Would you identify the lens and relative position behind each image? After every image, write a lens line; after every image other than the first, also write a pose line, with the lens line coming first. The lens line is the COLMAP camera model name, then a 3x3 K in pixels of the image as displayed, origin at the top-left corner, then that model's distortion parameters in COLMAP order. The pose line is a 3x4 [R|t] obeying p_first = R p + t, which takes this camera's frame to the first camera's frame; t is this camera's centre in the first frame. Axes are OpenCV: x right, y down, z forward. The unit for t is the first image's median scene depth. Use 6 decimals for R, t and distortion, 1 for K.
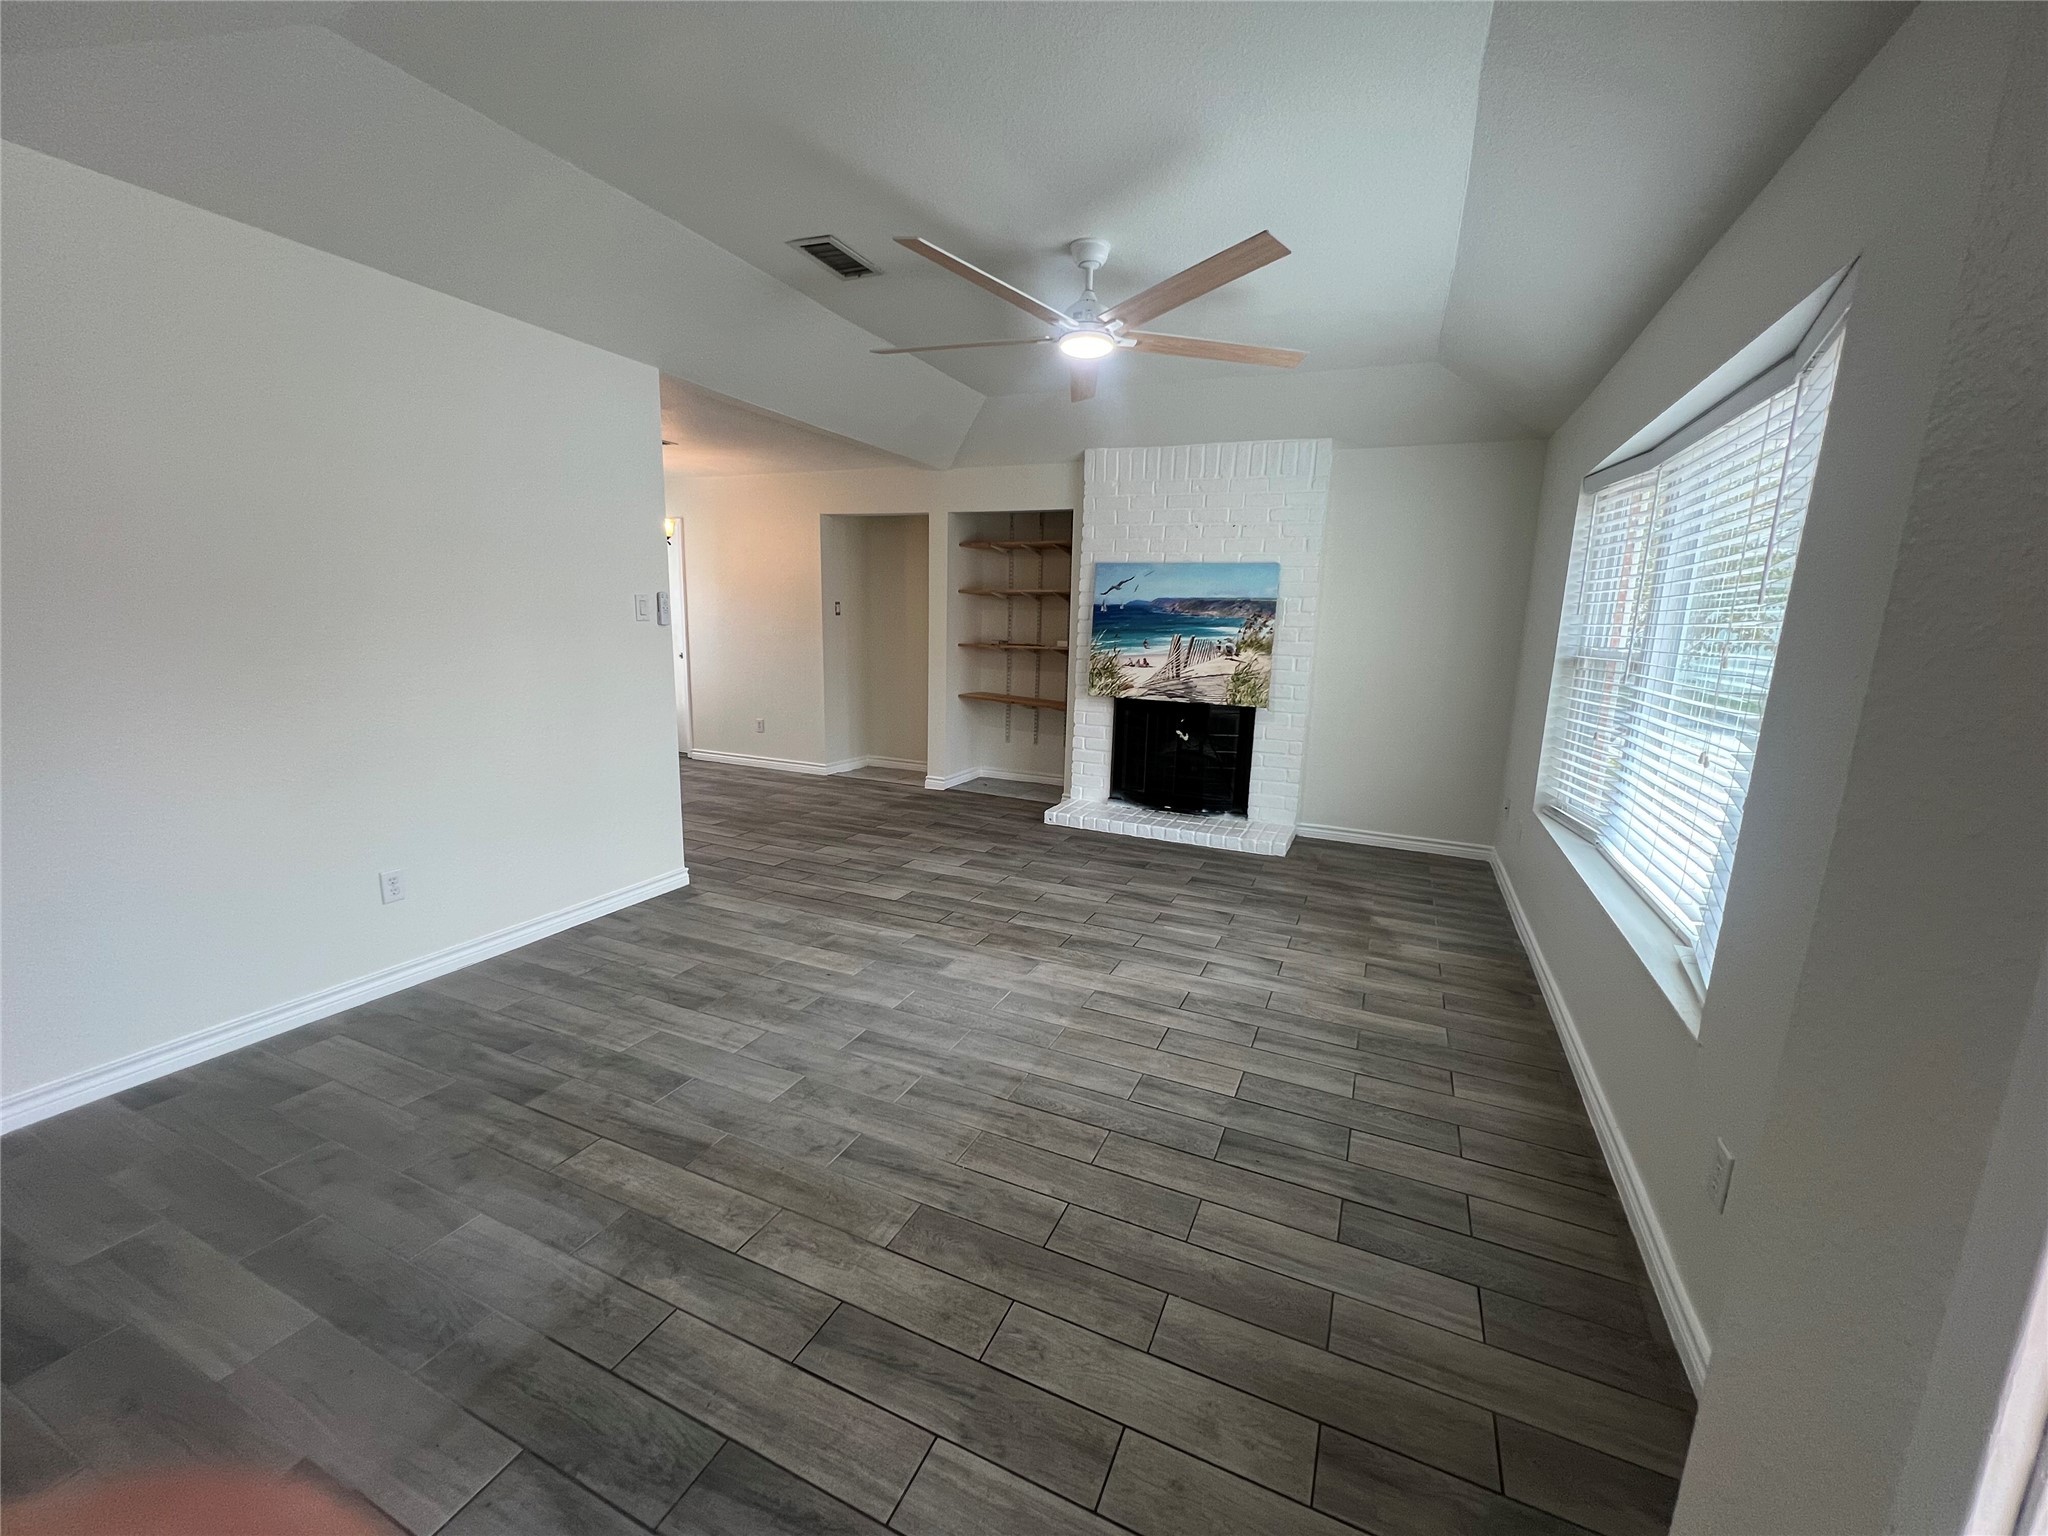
lens RADIAL K [[818.9, 0, 1026.3], [0, 818.9, 771.2], [0, 0, 1]] dist [-0.002694, 0.000329]
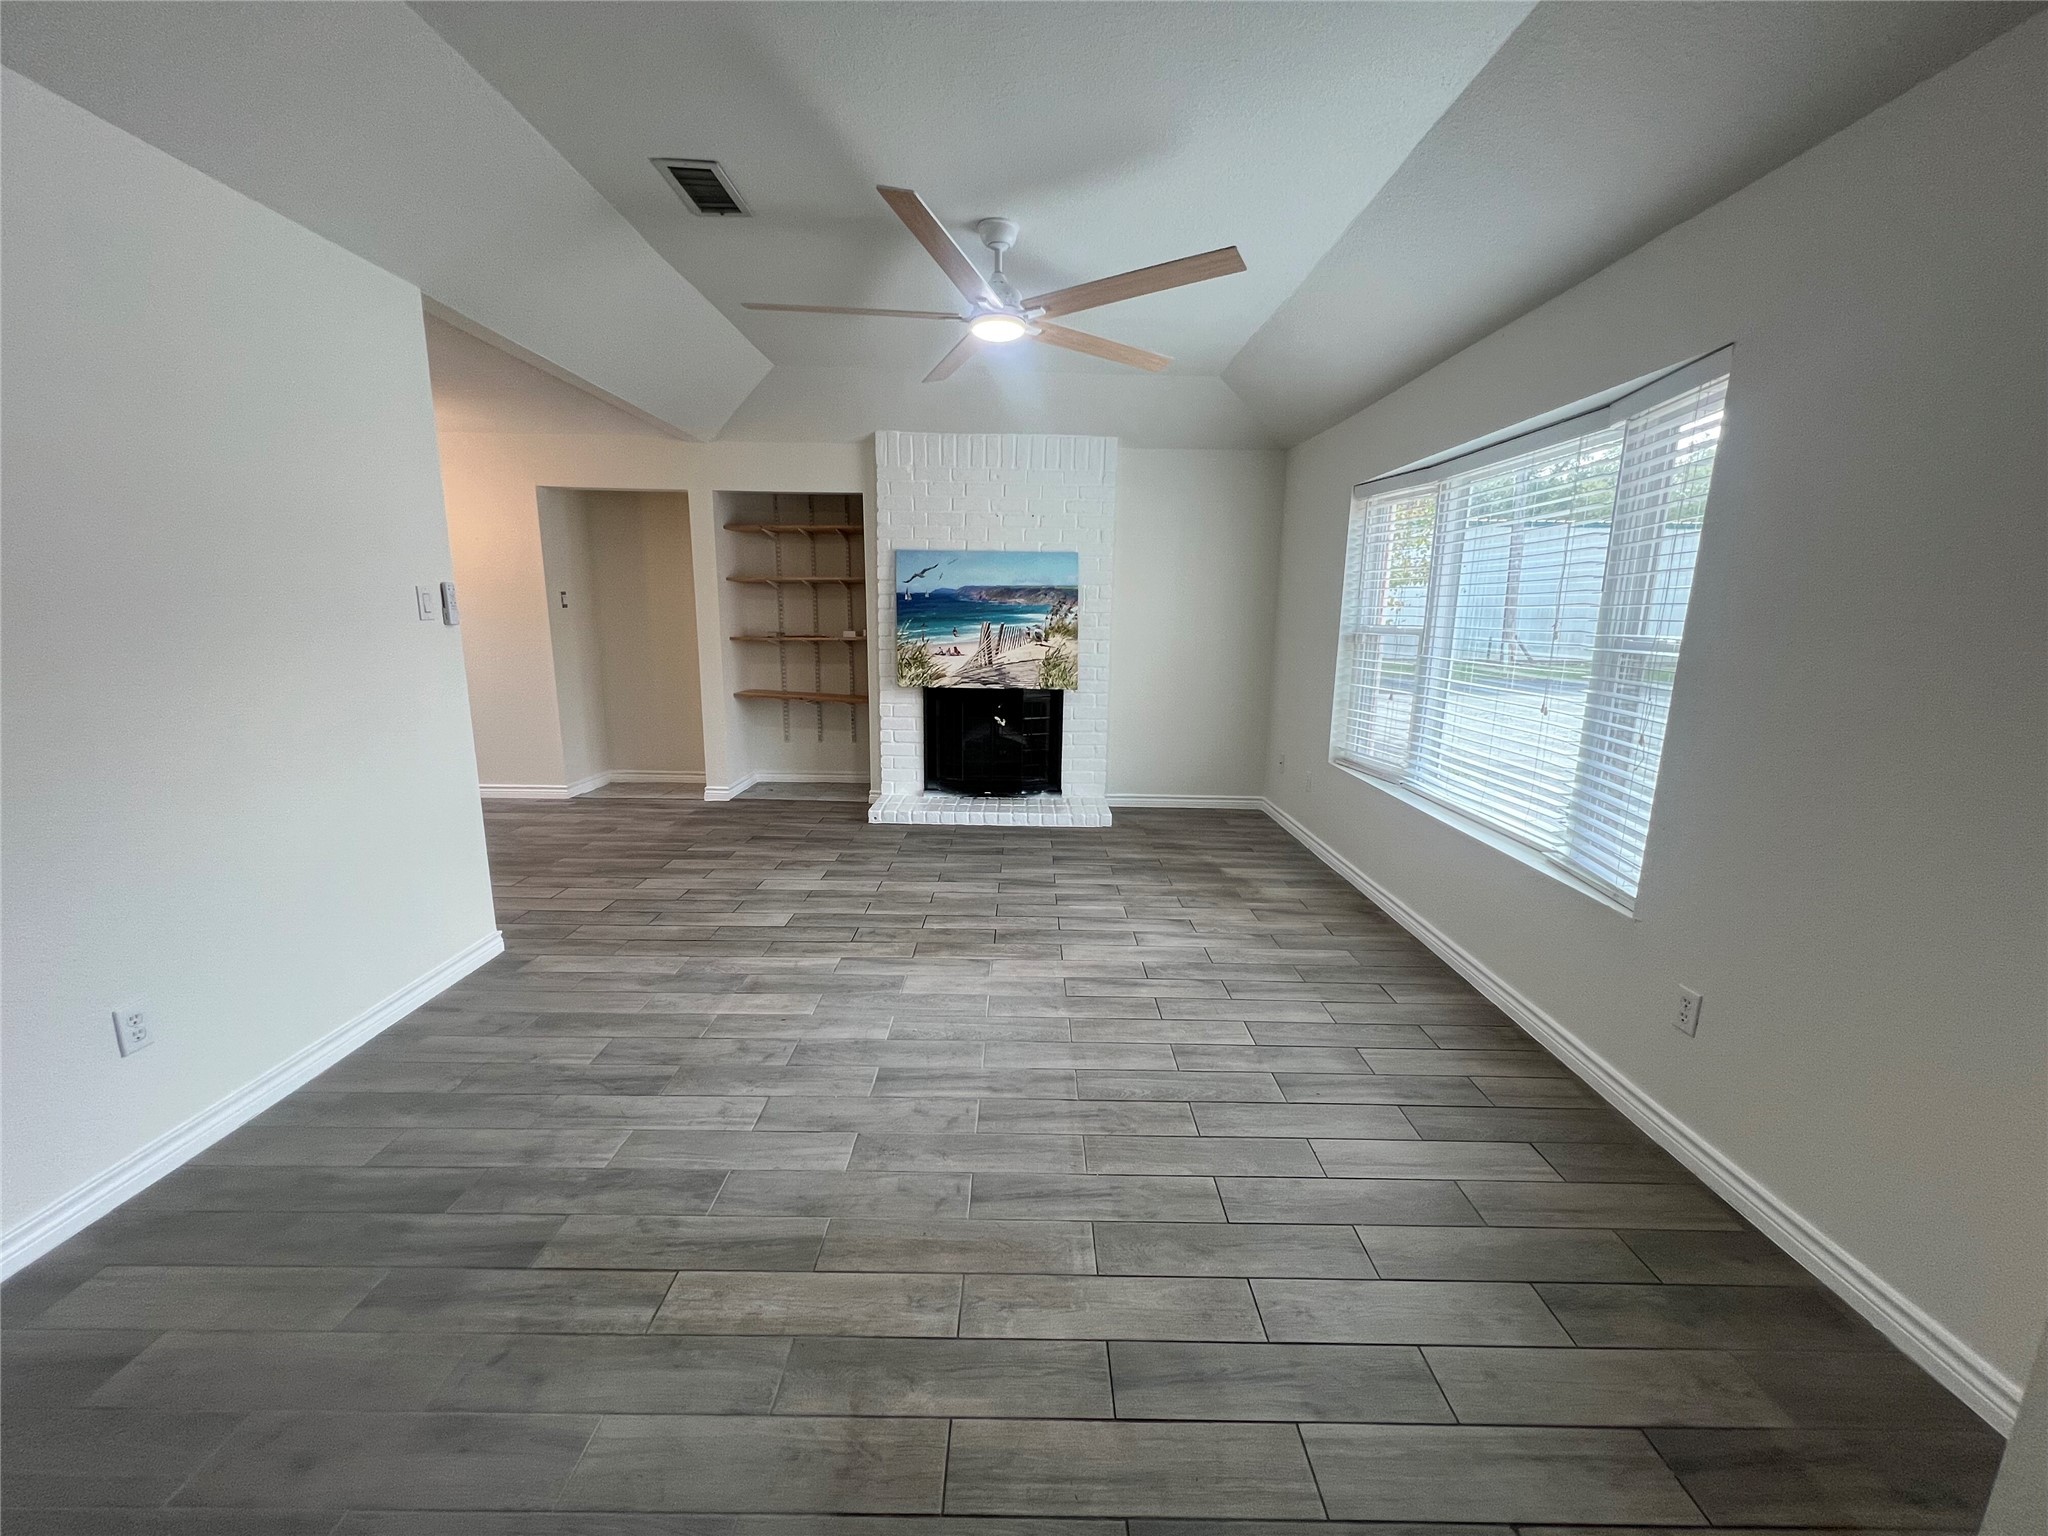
lens RADIAL K [[818.9, 0, 1026.3], [0, 818.9, 771.2], [0, 0, 1]] dist [-0.002694, 0.000329]
pose [[0.912381, -0.094582, 0.398266, -0.277042], [0.087981, 0.995512, 0.034865, -0.020662], [-0.399776, 0.003230, 0.916607, 0.075929]]
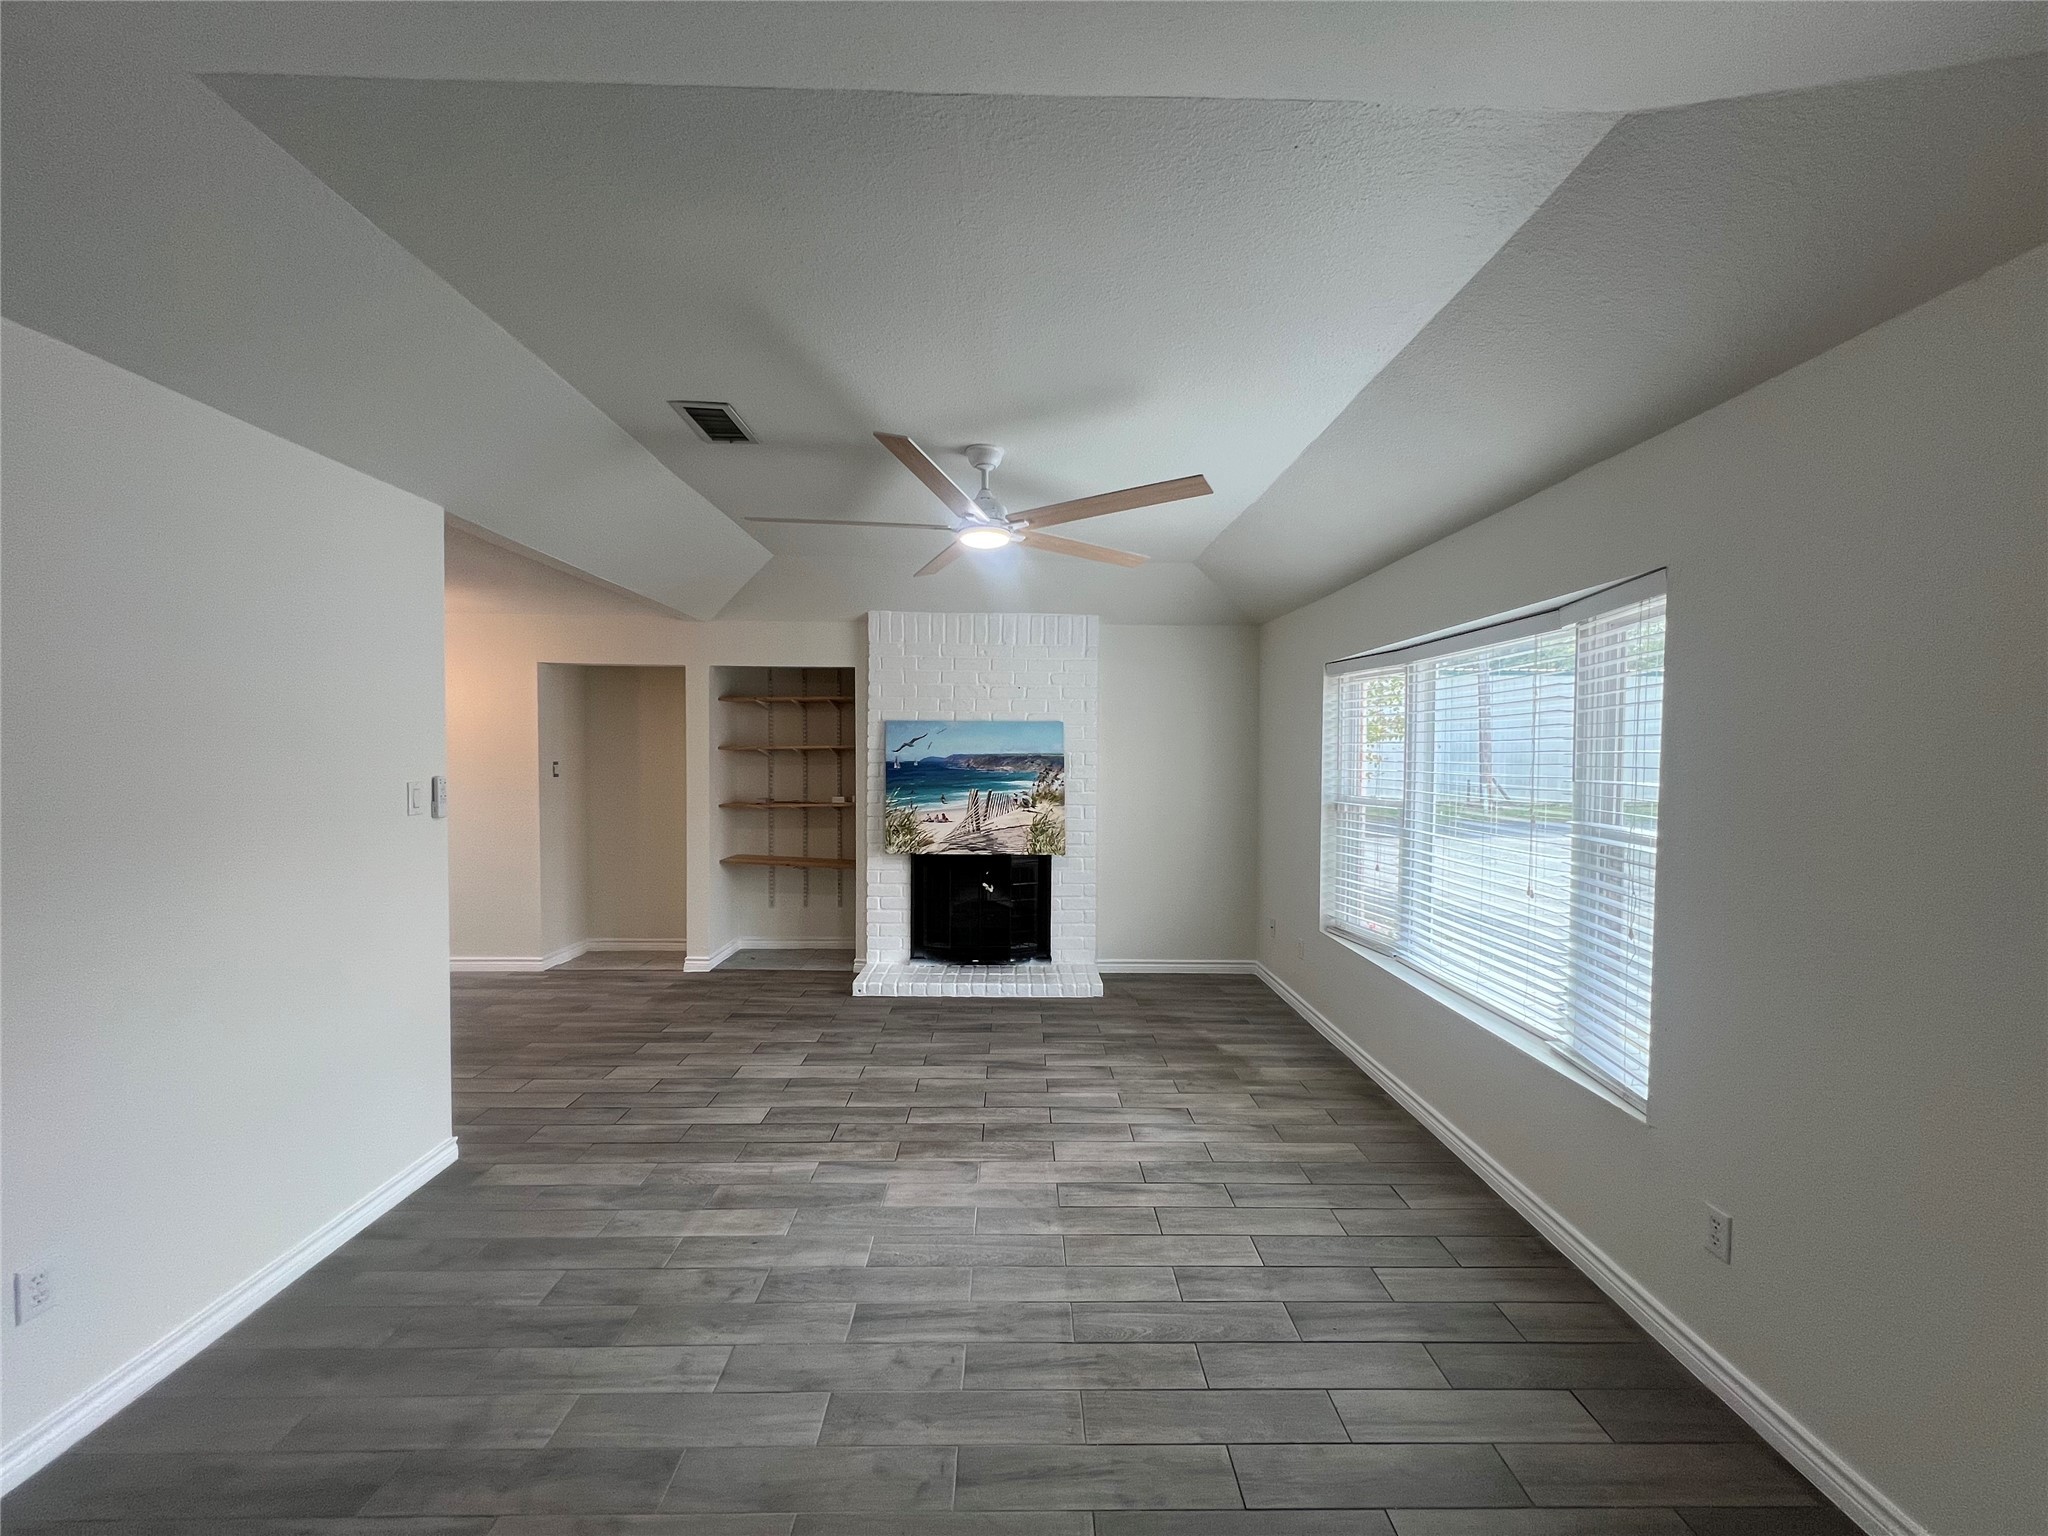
lens RADIAL K [[820.3, 0, 1026.1], [0, 820.3, 772.2], [0, 0, 1]] dist [0.000850, -0.000388]
pose [[0.906019, -0.033611, 0.421900, -0.274425], [0.098241, 0.986317, -0.132394, -0.065840], [-0.411677, 0.161400, 0.896924, 0.069406]]
